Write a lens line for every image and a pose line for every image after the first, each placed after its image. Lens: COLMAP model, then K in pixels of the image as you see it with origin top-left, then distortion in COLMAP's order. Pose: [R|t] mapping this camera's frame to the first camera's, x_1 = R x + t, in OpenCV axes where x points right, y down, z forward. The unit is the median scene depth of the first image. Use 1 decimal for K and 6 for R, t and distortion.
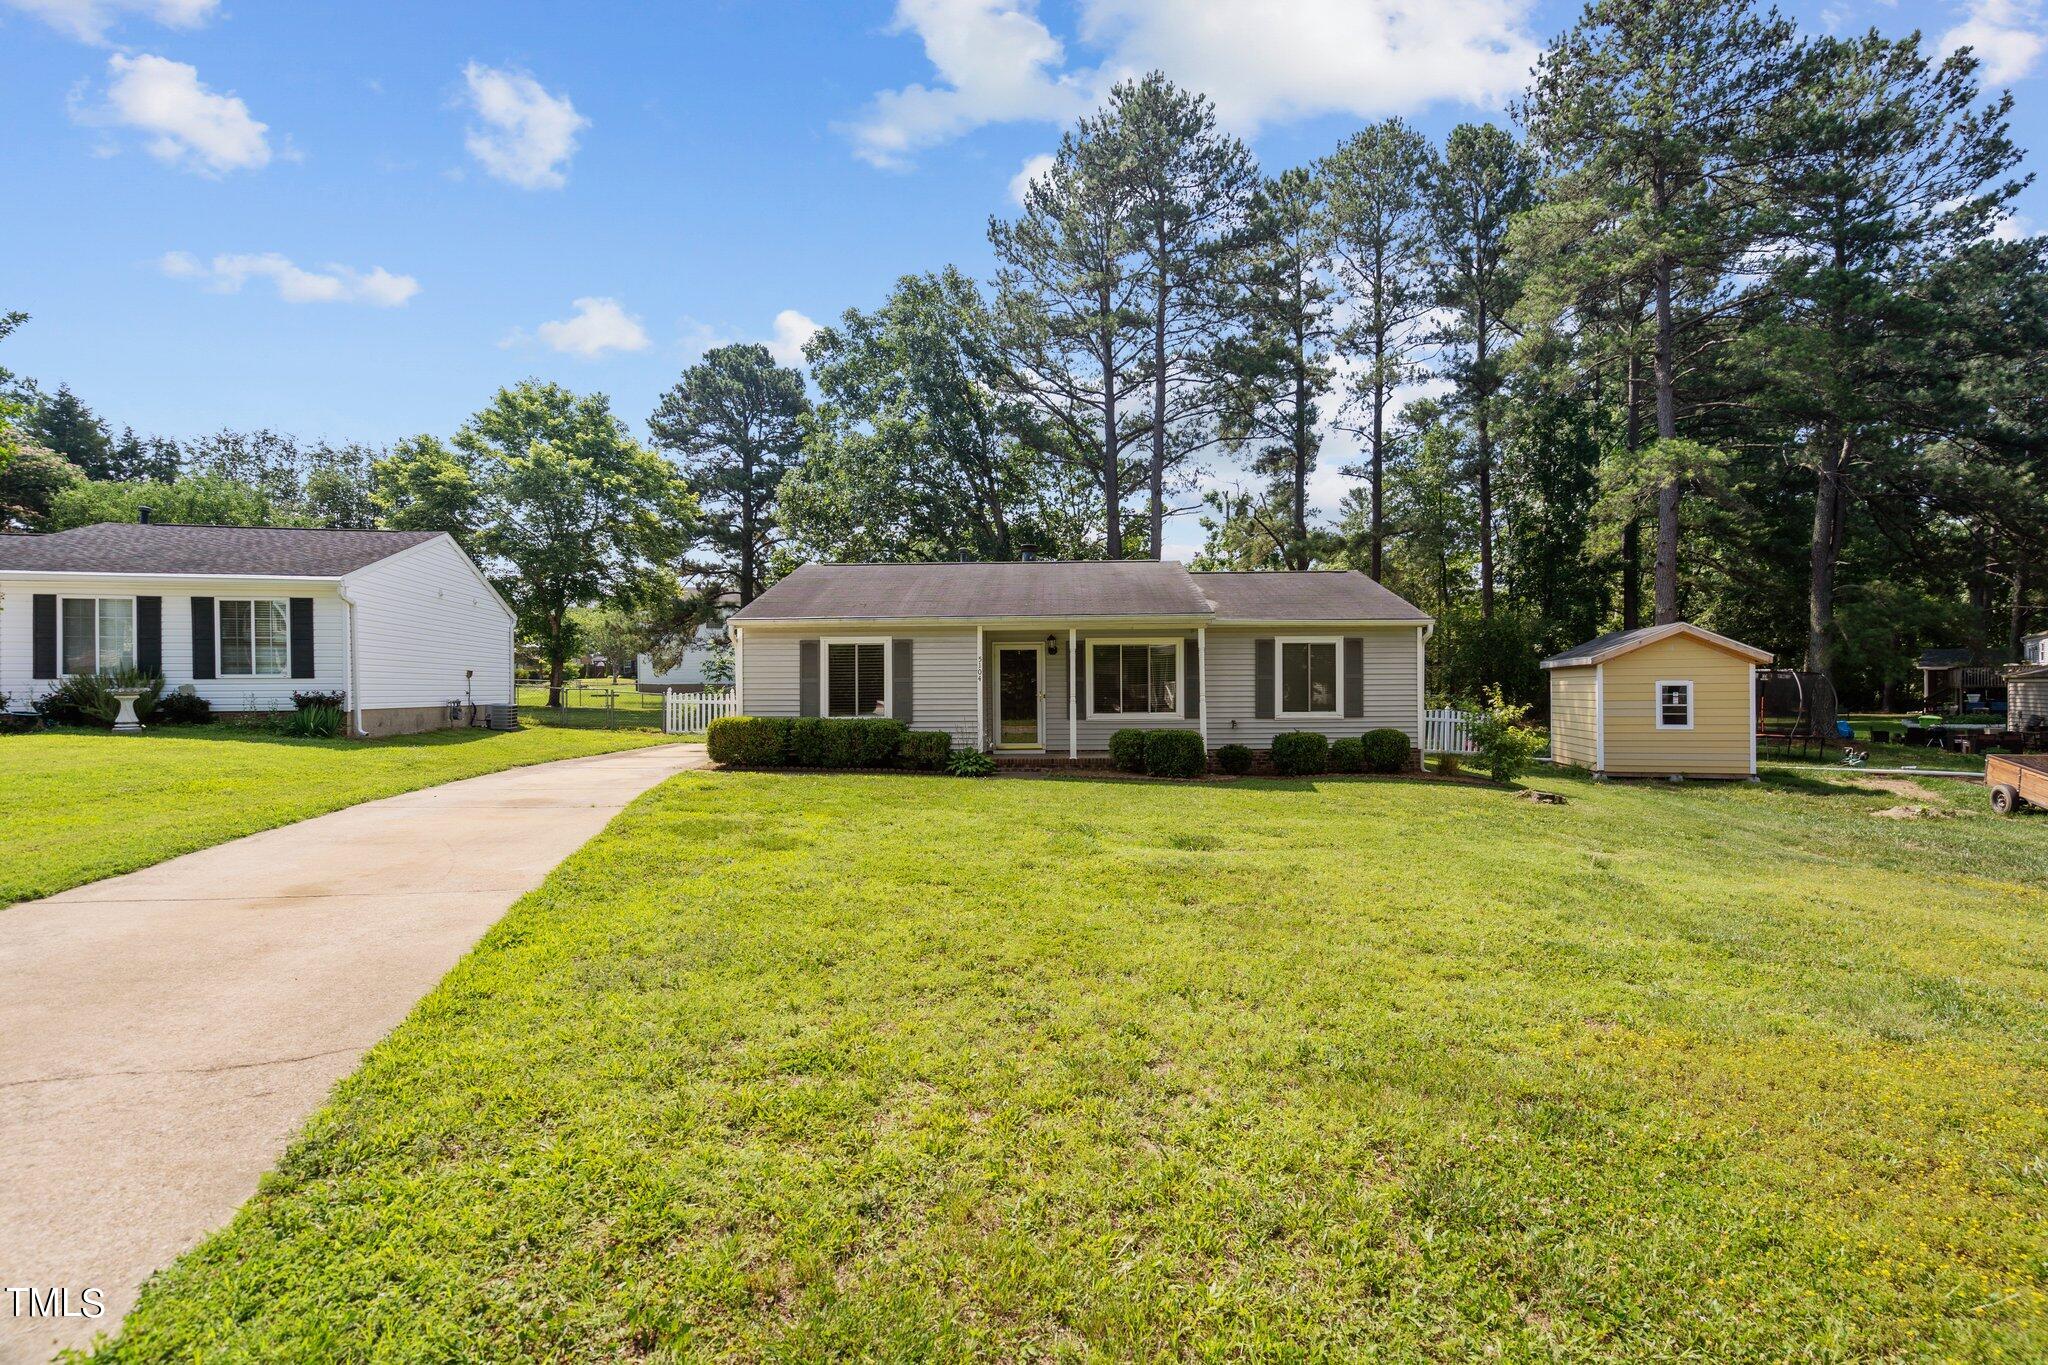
lens RADIAL K [[928.5, 0, 1038.7], [0, 928.5, 674.9], [0, 0, 1]] dist [-0.006936, 0.002680]
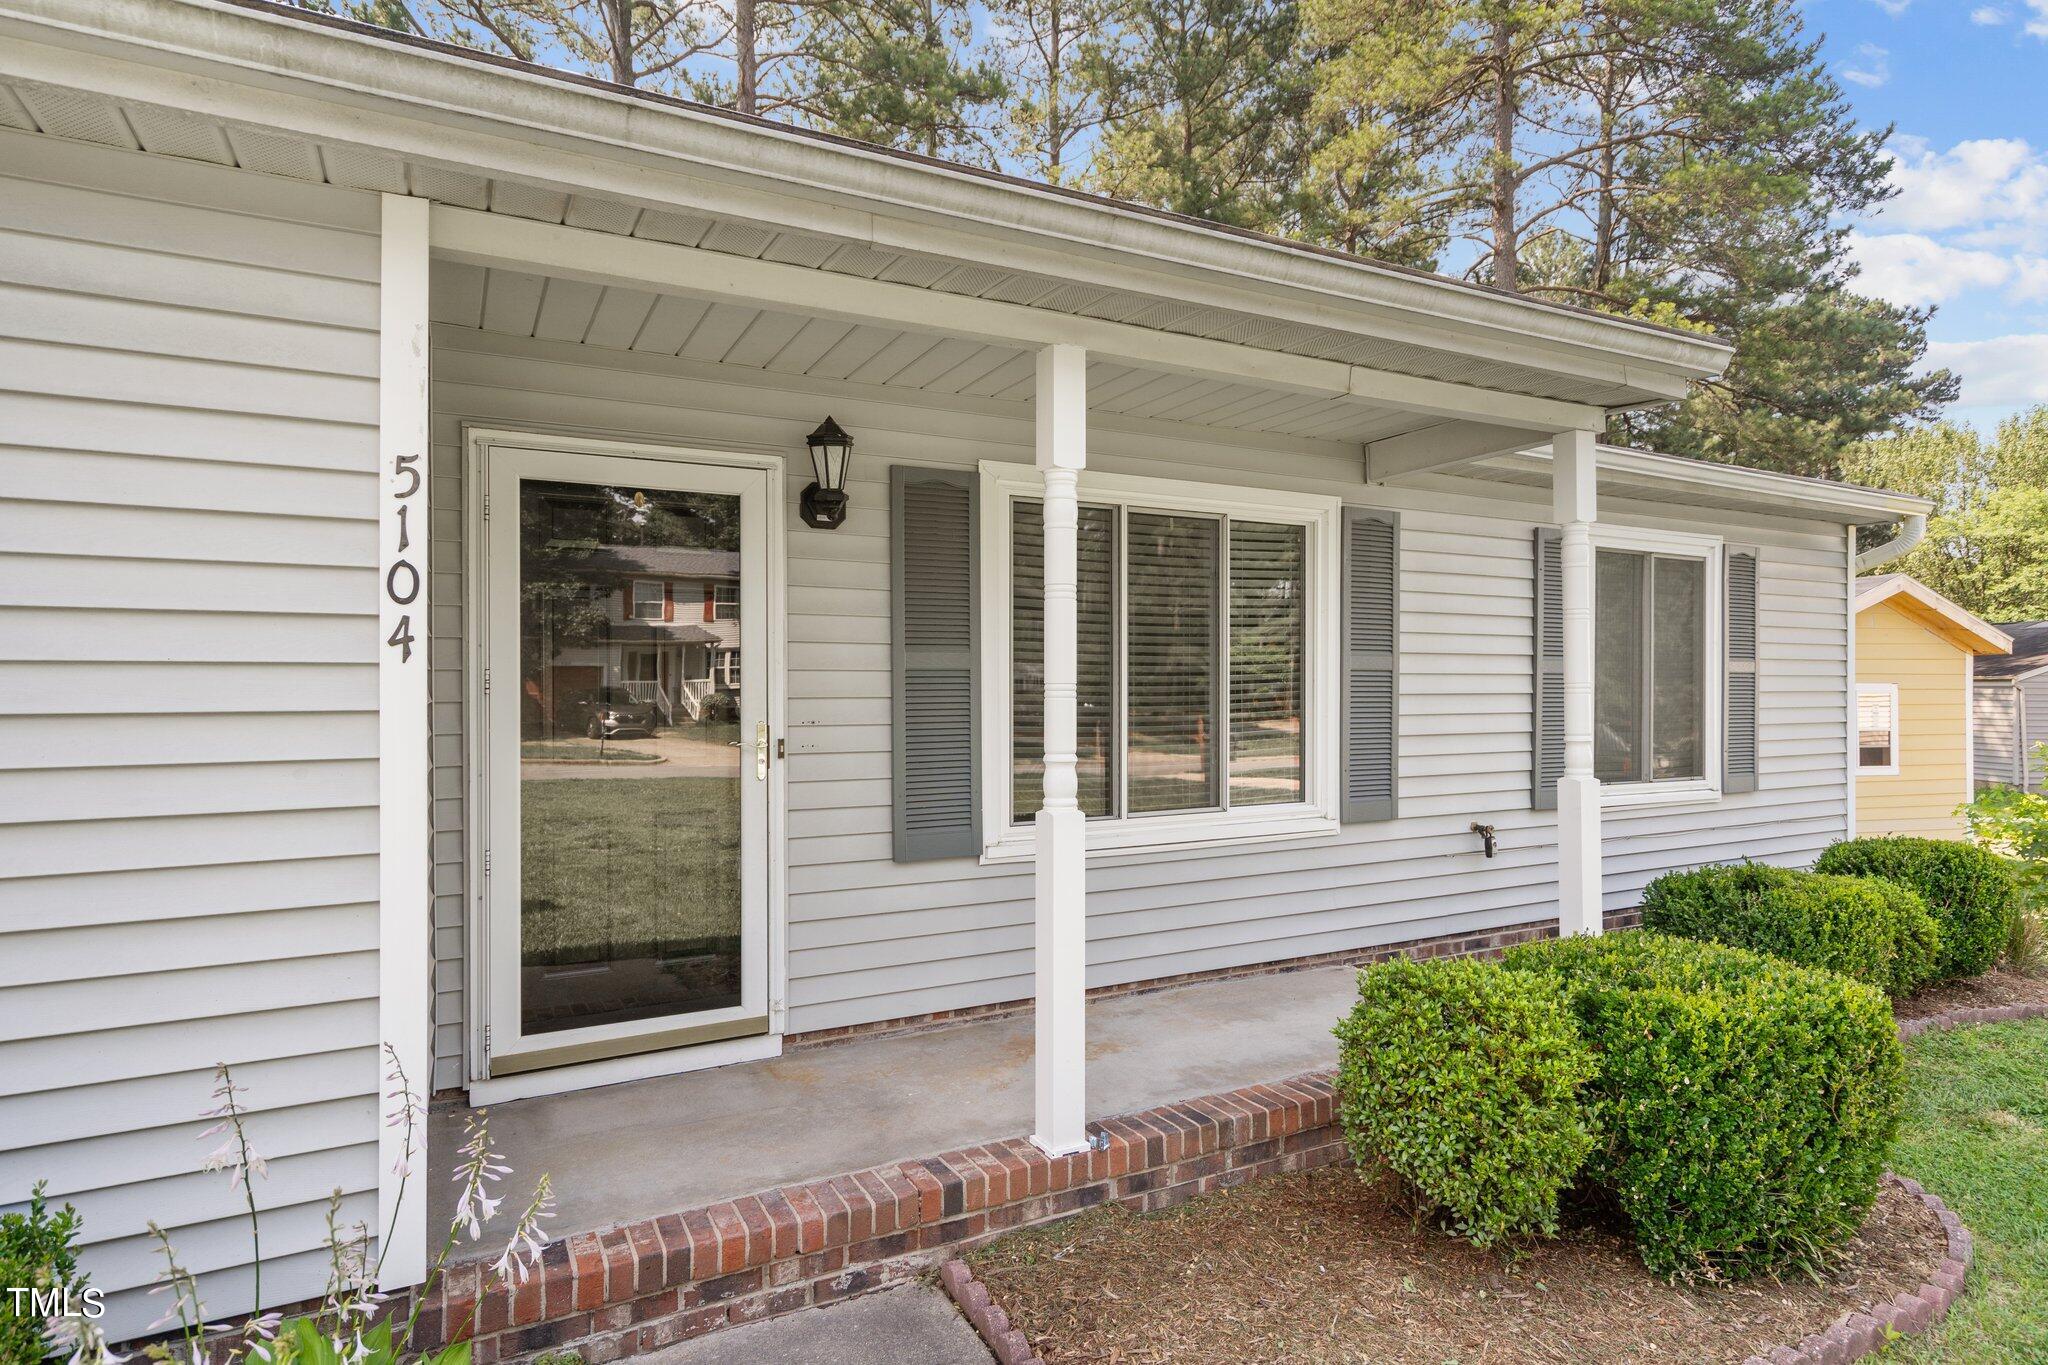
lens RADIAL K [[1091.7, 0, 1025.3], [0, 1091.7, 686.0], [0, 0, 1]] dist [-0.000418, 0.000337]
pose [[0.872365, 0.004767, 0.488832, -0.061979], [-0.014333, 0.999772, 0.015829, 0.006641], [-0.488645, -0.020815, 0.872235, 0.841204]]
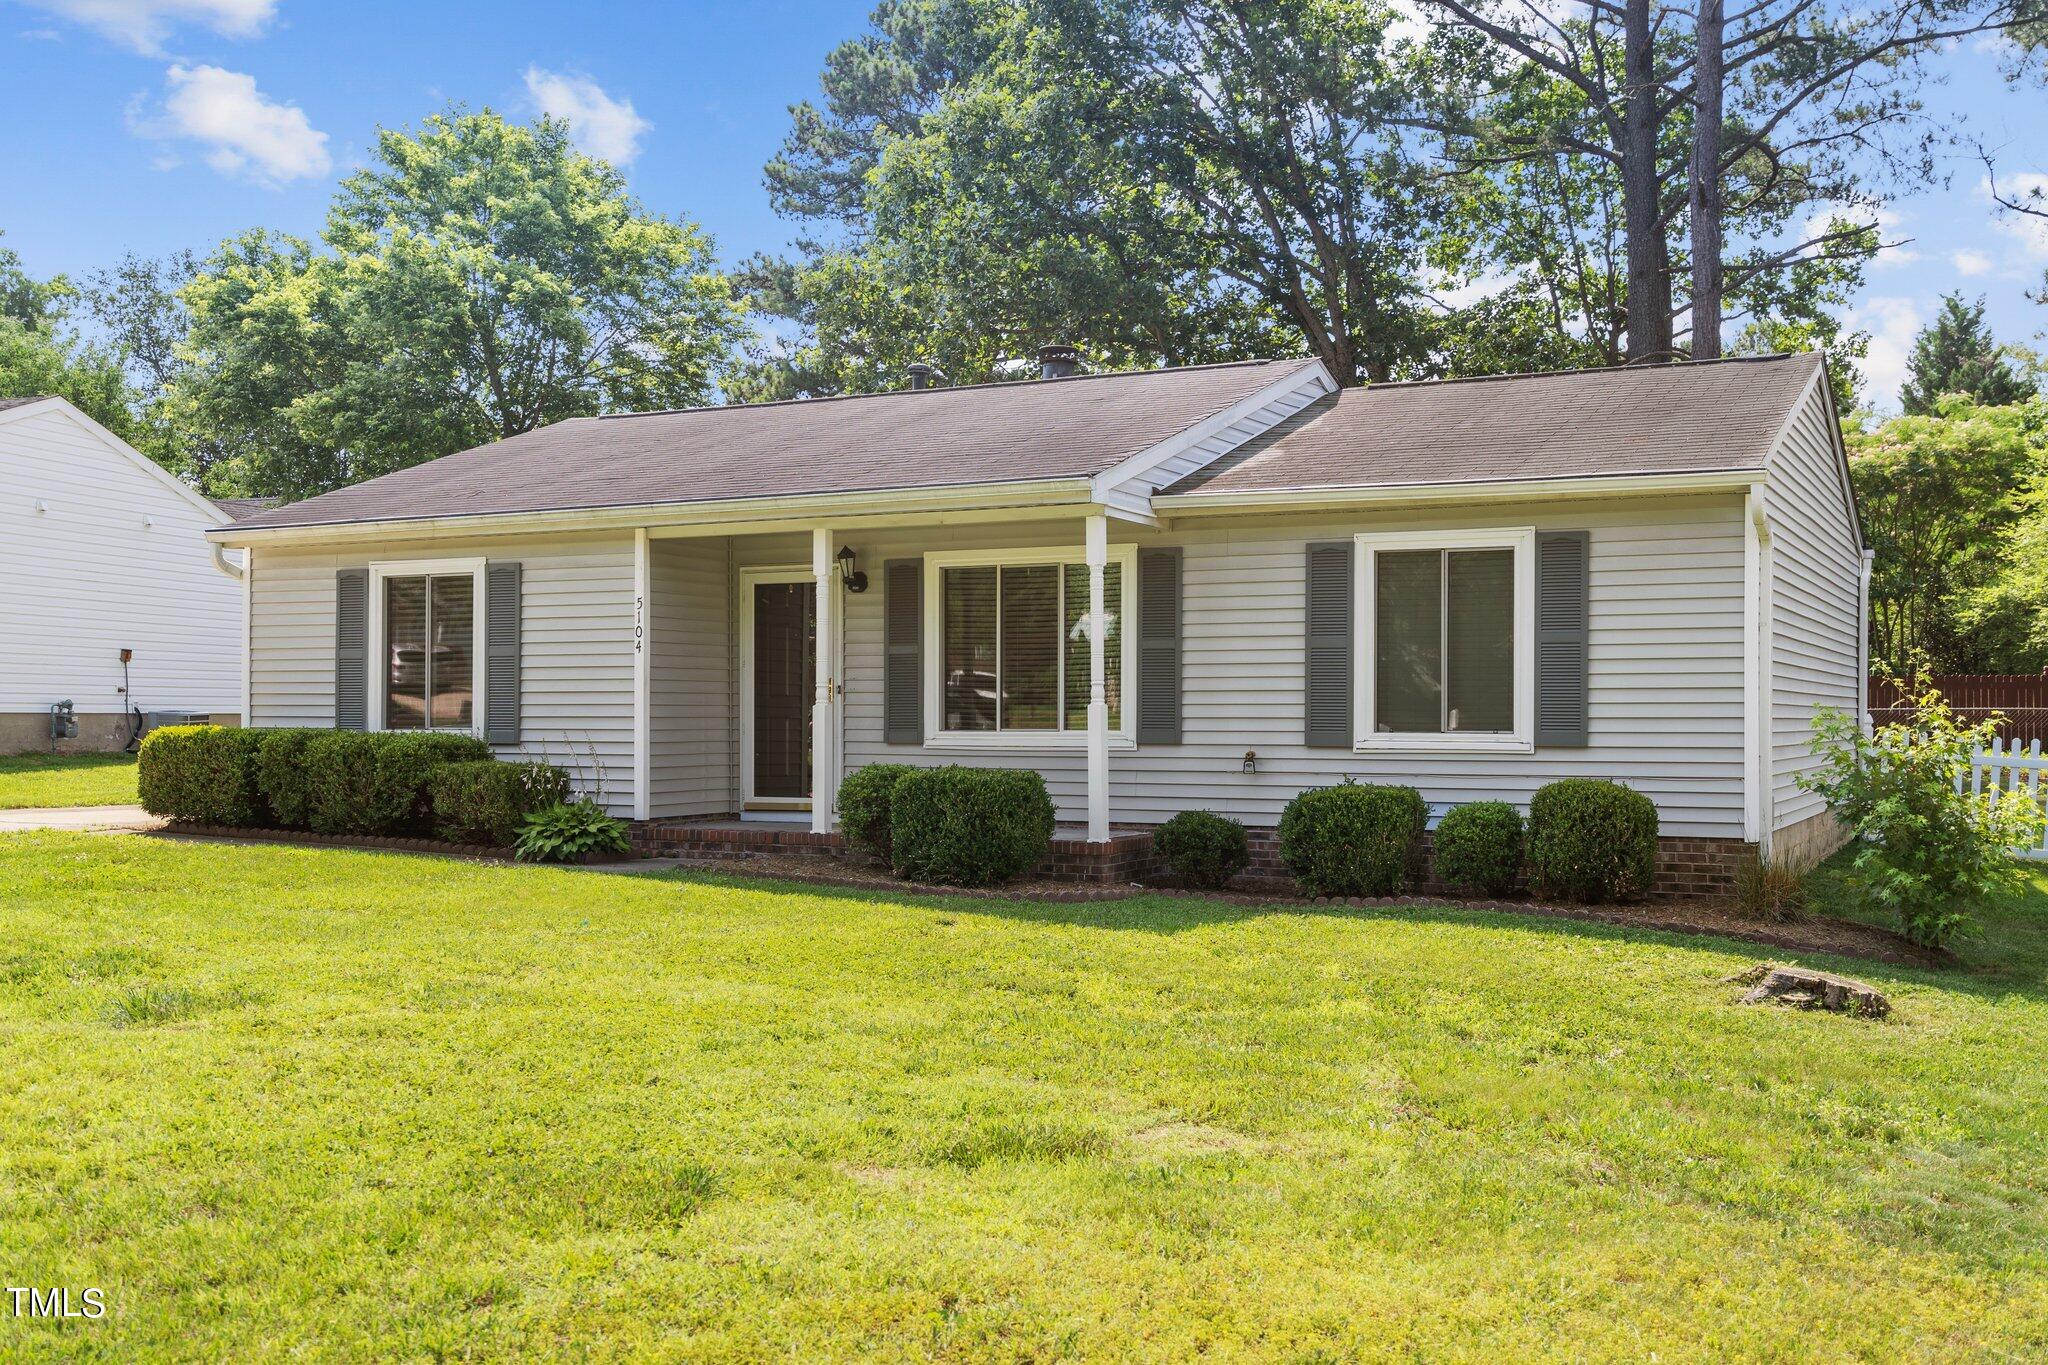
lens RADIAL K [[2034.3, 0, 1025.9], [0, 2034.3, 692.3], [0, 0, 1]] dist [-0.002389, 0.000000]
pose [[0.905331, 0.002431, -0.424700, 0.519232], [-0.000828, 0.999992, 0.003957, 0.021828], [0.424706, -0.003231, 0.905325, 0.197242]]
